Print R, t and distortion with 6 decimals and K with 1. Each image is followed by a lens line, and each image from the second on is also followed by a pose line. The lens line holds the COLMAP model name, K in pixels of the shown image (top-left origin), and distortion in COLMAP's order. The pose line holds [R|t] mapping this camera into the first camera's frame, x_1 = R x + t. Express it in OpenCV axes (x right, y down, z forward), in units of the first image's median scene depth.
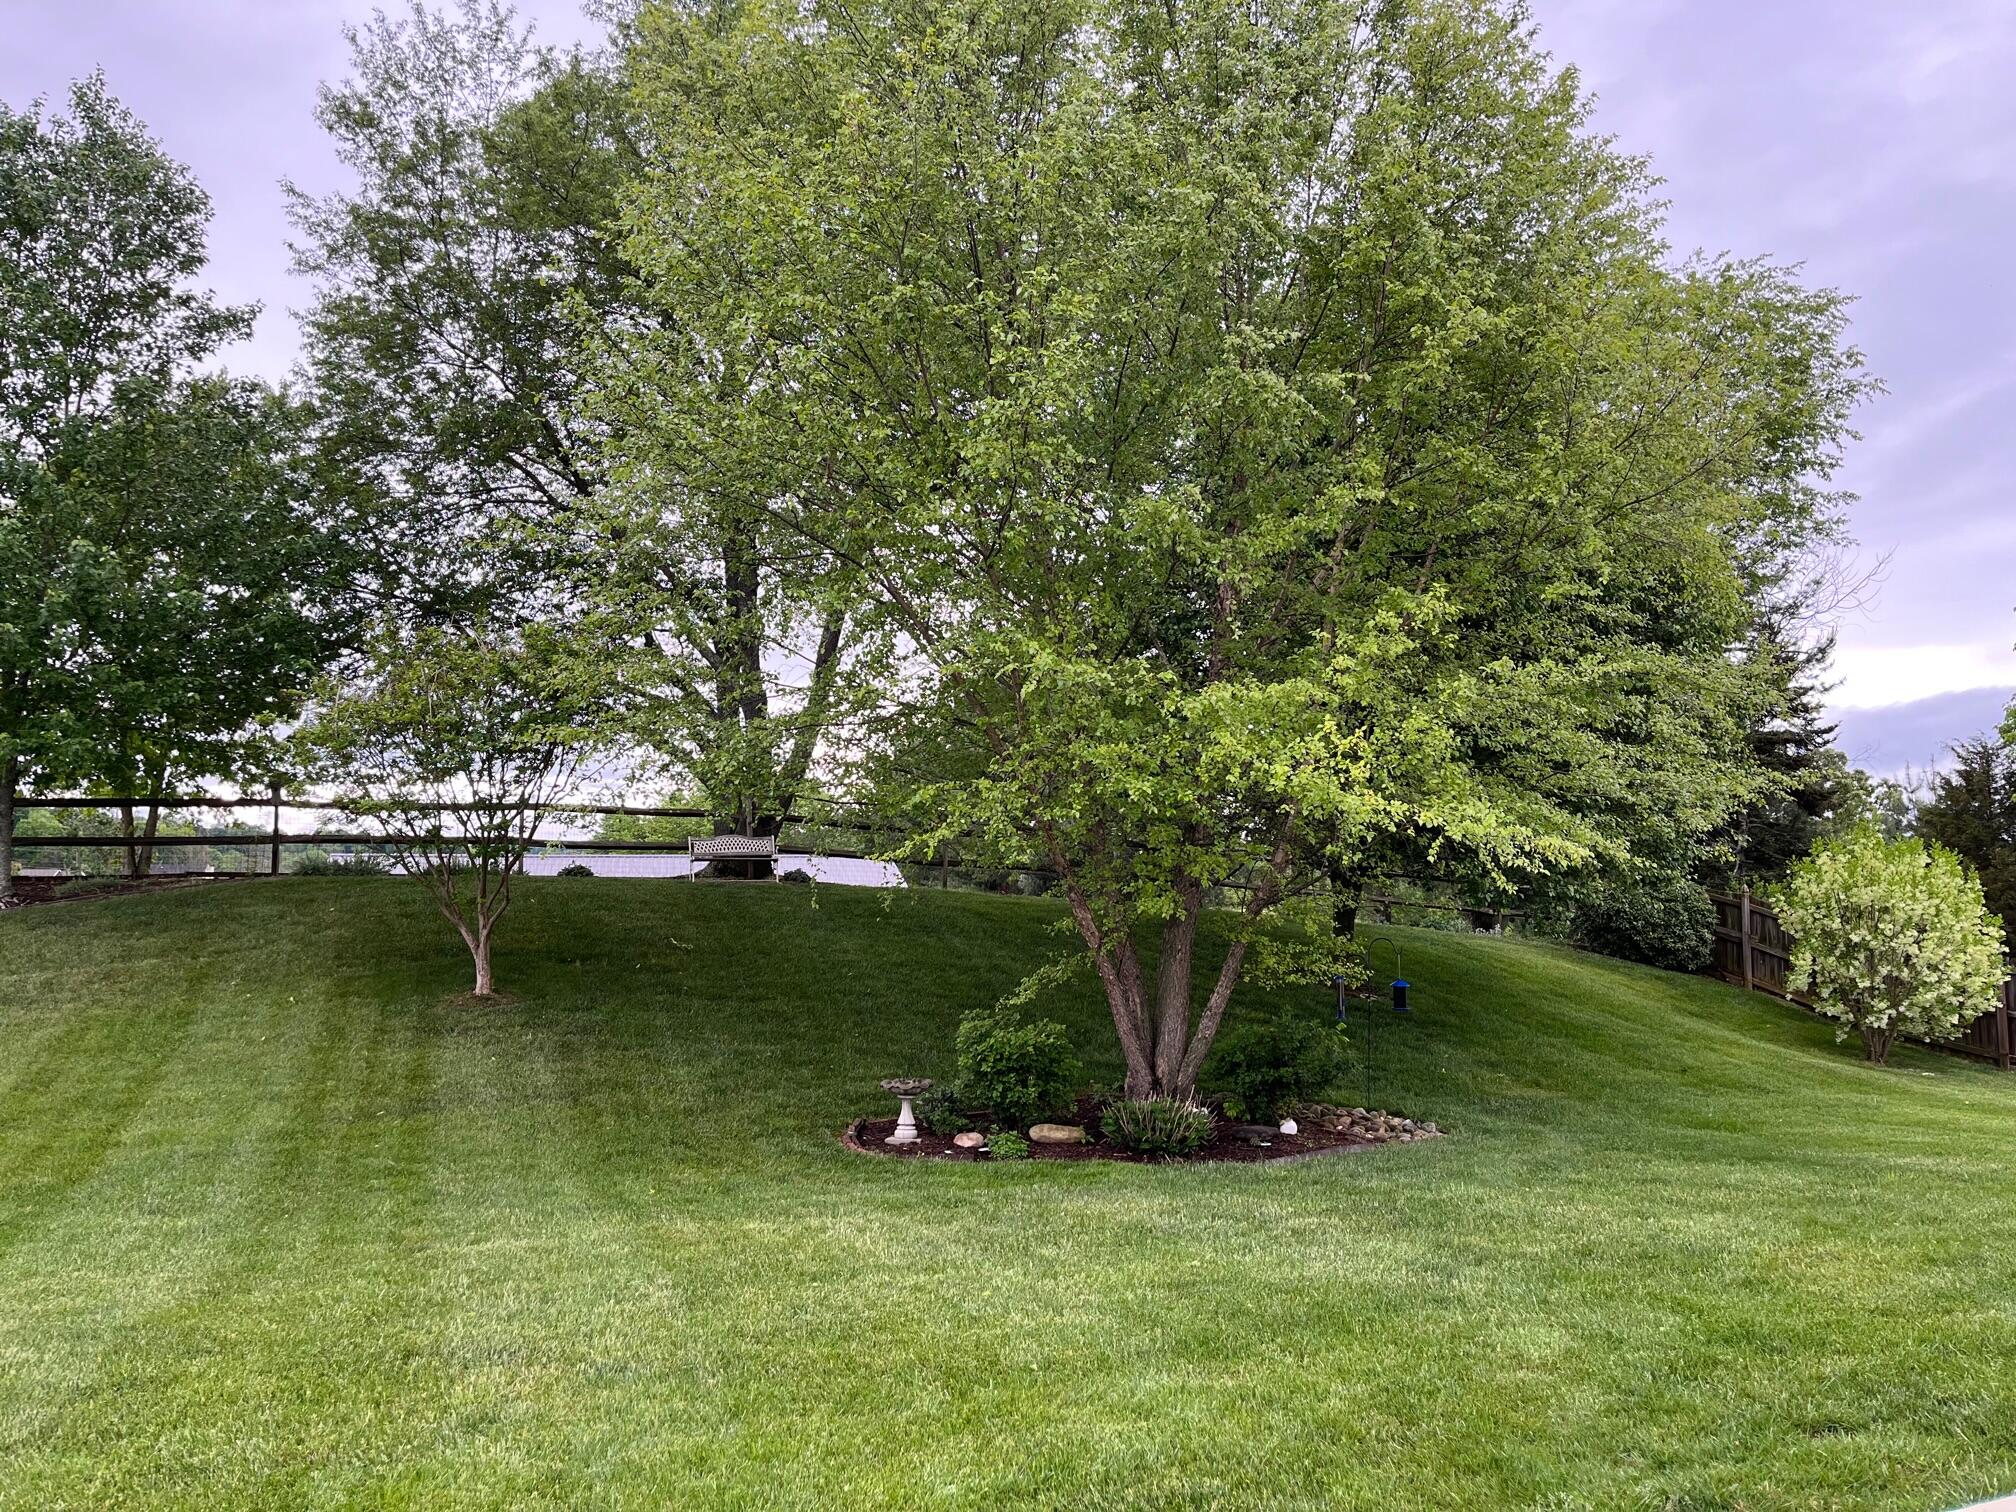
lens RADIAL K [[1536.1, 0, 1003.9], [0, 1536.1, 751.6], [0, 0, 1]] dist [0.079388, -0.092087]
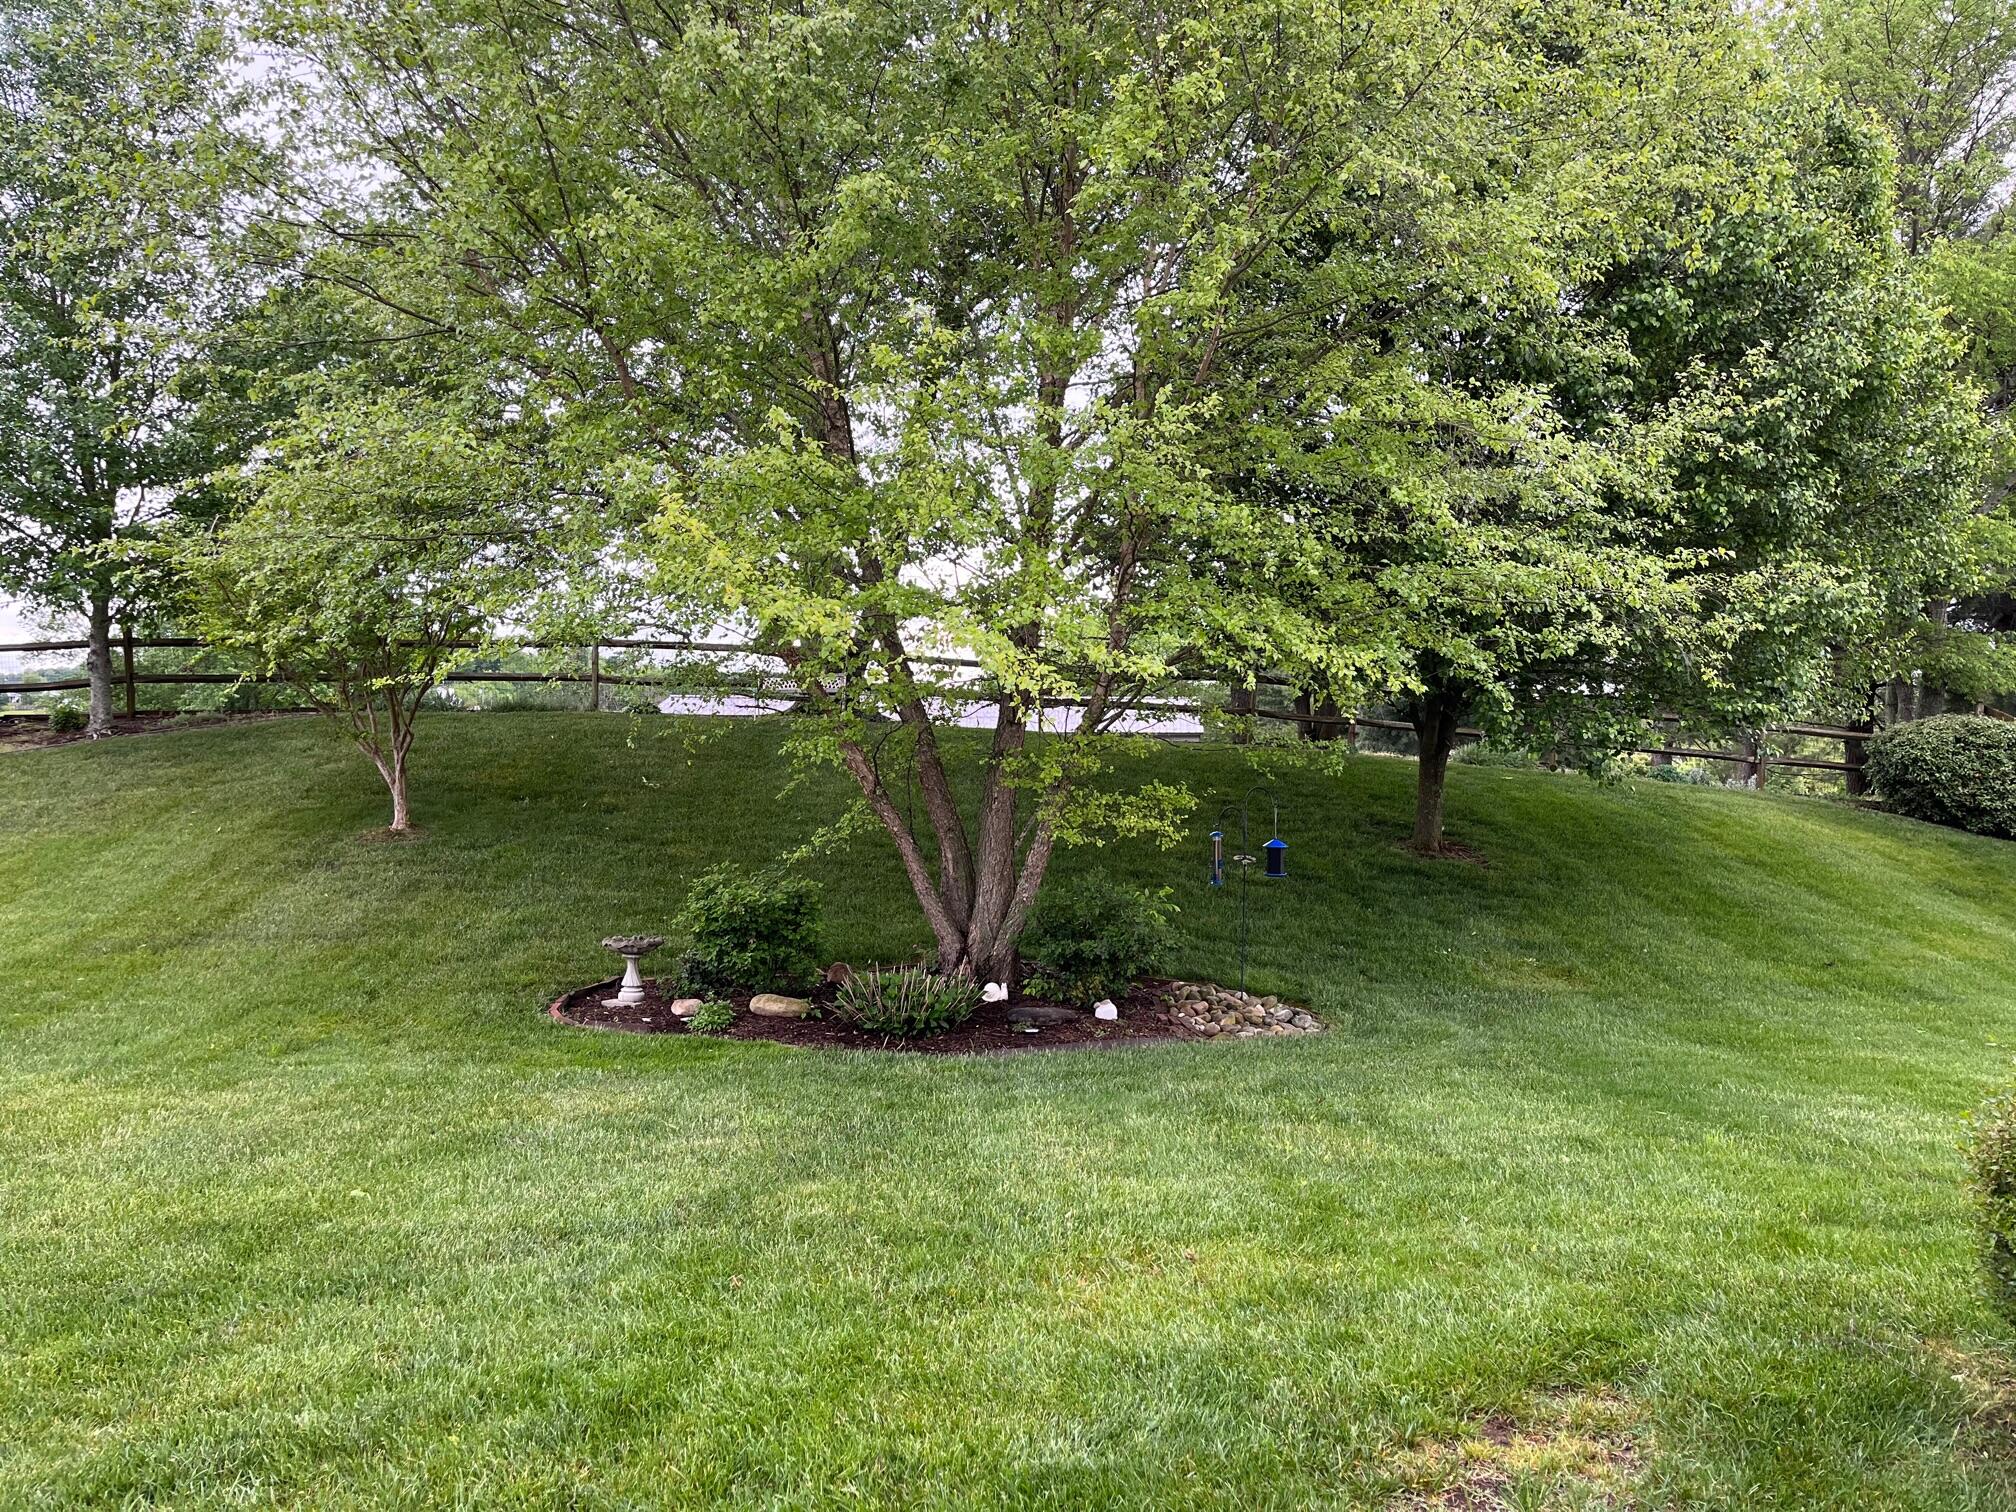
lens RADIAL K [[1535.5, 0, 1028.4], [0, 1535.5, 756.1], [0, 0, 1]] dist [0.094333, -0.133154]
pose [[0.953445, 0.008547, -0.301447, 0.408505], [0.022106, 0.994928, 0.098129, 0.027298], [0.300757, -0.100224, 0.948420, 0.233140]]
